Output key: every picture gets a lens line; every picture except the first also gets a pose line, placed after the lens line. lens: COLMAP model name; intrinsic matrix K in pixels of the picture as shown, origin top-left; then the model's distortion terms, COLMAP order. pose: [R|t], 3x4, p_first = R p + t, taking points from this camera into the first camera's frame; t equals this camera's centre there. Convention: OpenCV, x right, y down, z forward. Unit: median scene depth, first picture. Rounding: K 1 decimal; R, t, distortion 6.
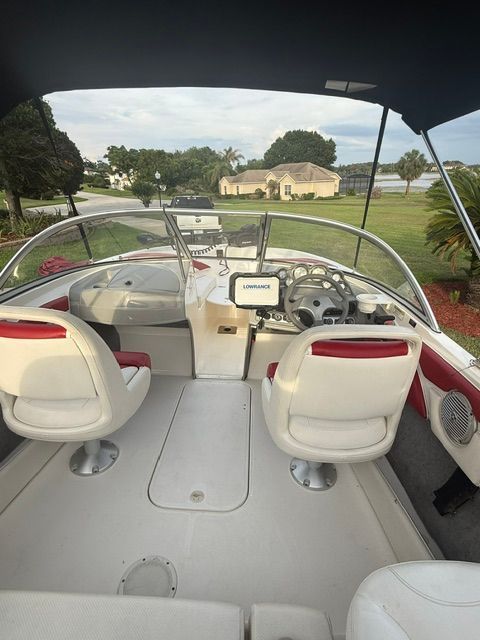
lens RADIAL K [[330.2, 0, 241.0], [0, 330.2, 316.5], [0, 0, 1]] dist [0.003197, -0.000287]
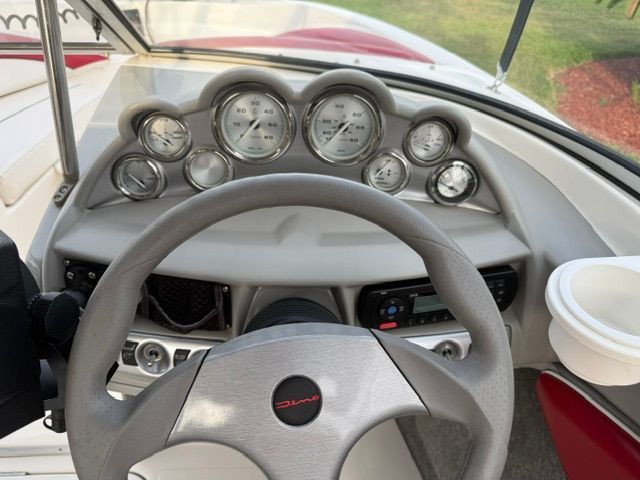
lens RADIAL K [[457.5, 0, 321.6], [0, 457.5, 239.1], [0, 0, 1]] dist [0.026671, -0.039227]
pose [[0.996799, -0.060988, 0.051685, 0.203511], [0.045207, 0.963251, 0.264773, -0.137583], [-0.065933, -0.261589, 0.962925, 0.718954]]
